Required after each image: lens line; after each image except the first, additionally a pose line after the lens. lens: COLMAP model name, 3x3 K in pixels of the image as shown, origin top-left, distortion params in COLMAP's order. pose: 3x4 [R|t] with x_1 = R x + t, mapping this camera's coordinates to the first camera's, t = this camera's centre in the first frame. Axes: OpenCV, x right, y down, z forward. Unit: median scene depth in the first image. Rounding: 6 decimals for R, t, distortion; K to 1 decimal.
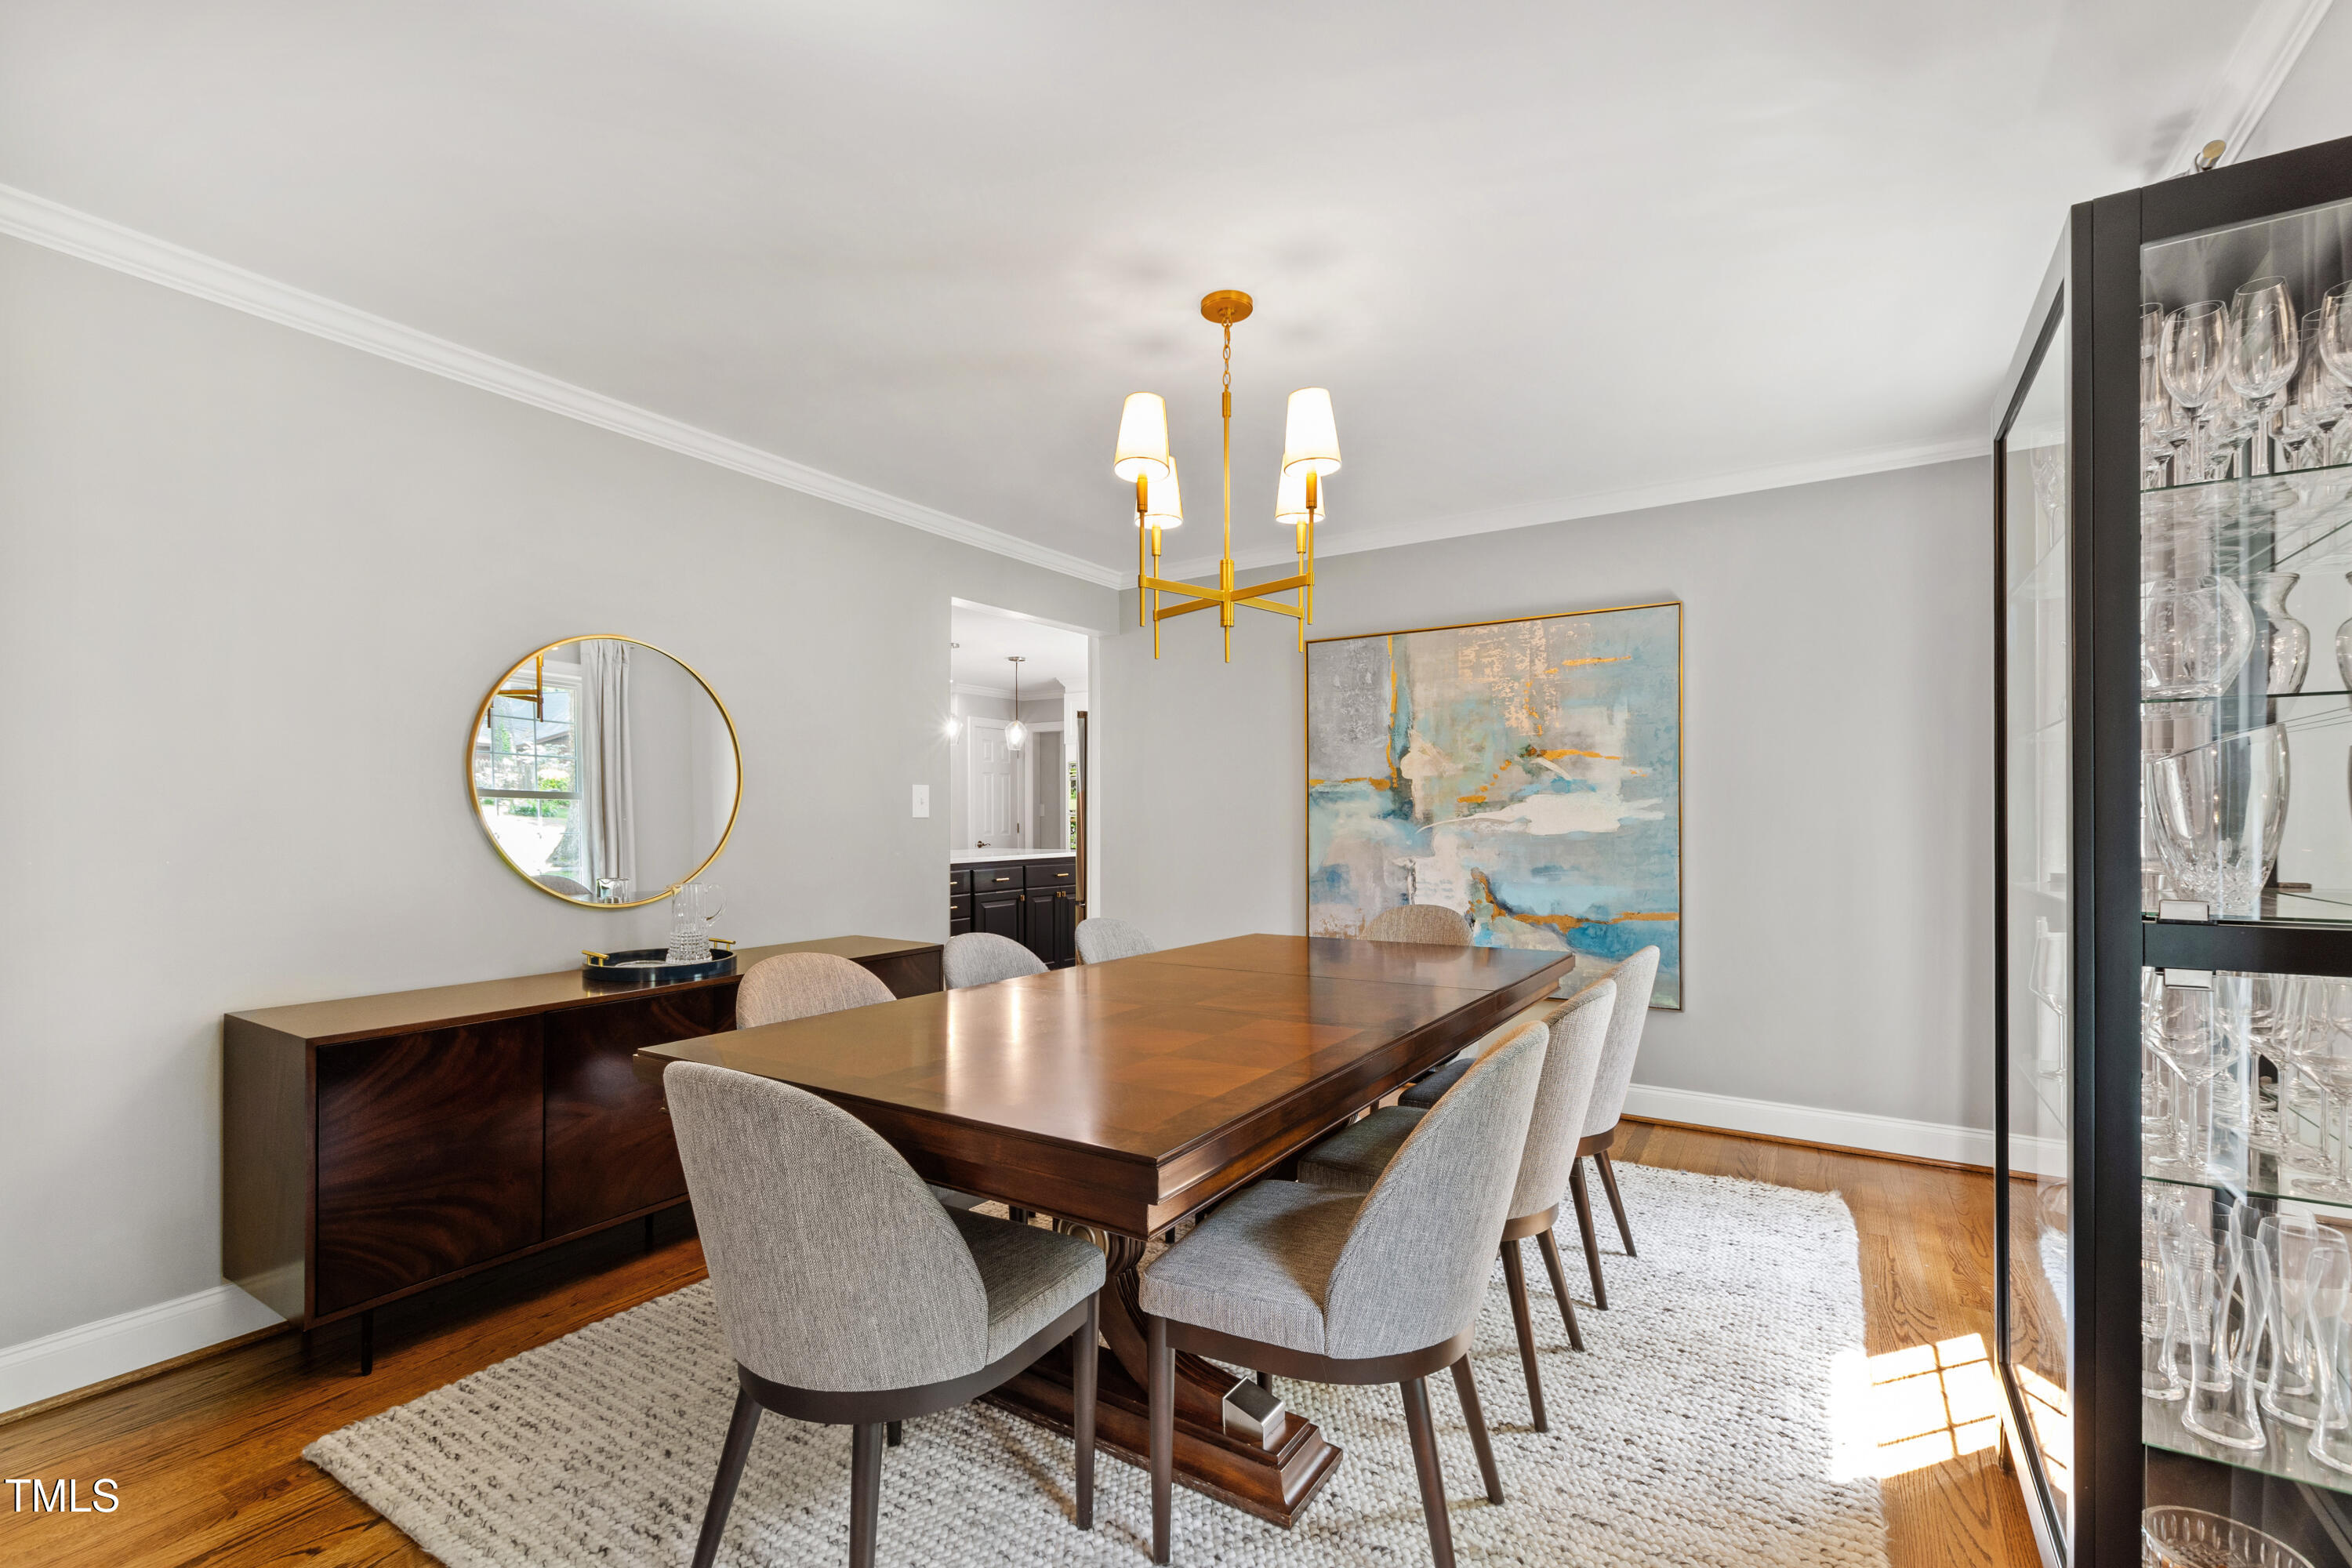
lens RADIAL K [[1019.5, 0, 1175.2], [0, 1019.5, 808.1], [0, 0, 1]] dist [0.001104, -0.004326]
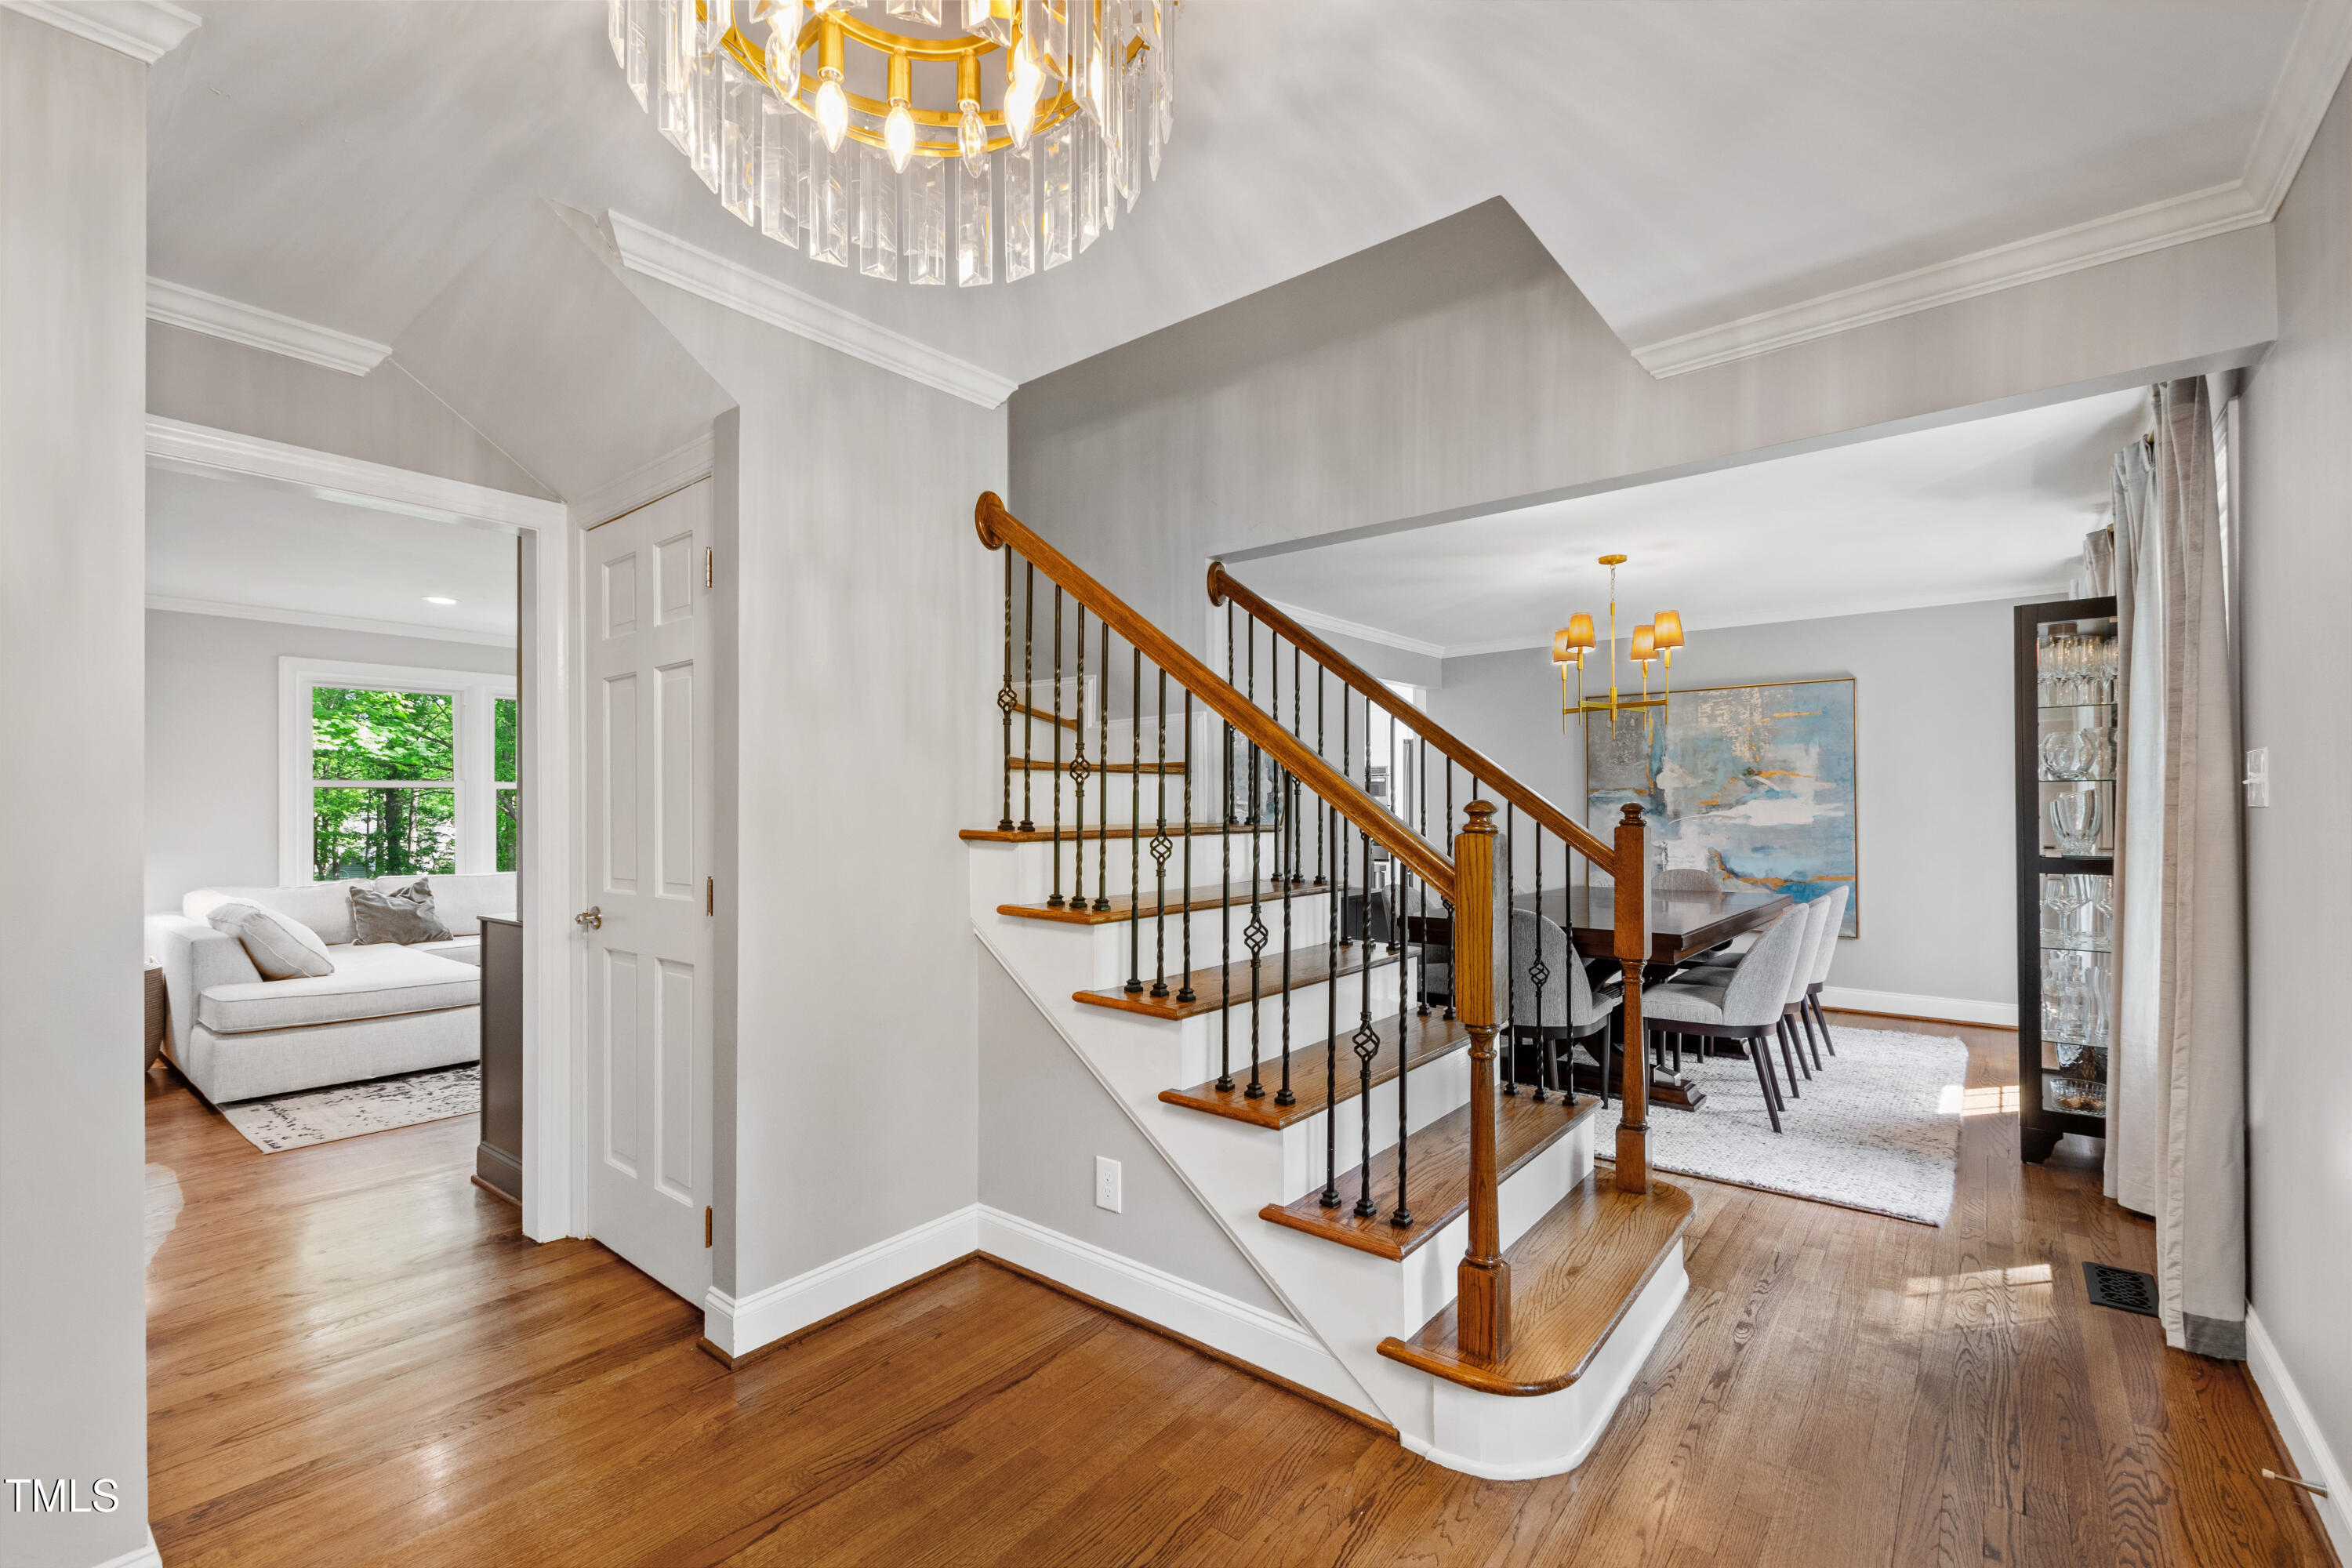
lens RADIAL K [[1019.5, 0, 1156.0], [0, 1019.5, 792.3], [0, 0, 1]] dist [0.001104, -0.004326]
pose [[0.991642, -0.002586, -0.128992, -0.346782], [0.002116, 0.999991, -0.003783, -0.020811], [0.129000, 0.003478, 0.991638, -0.650021]]
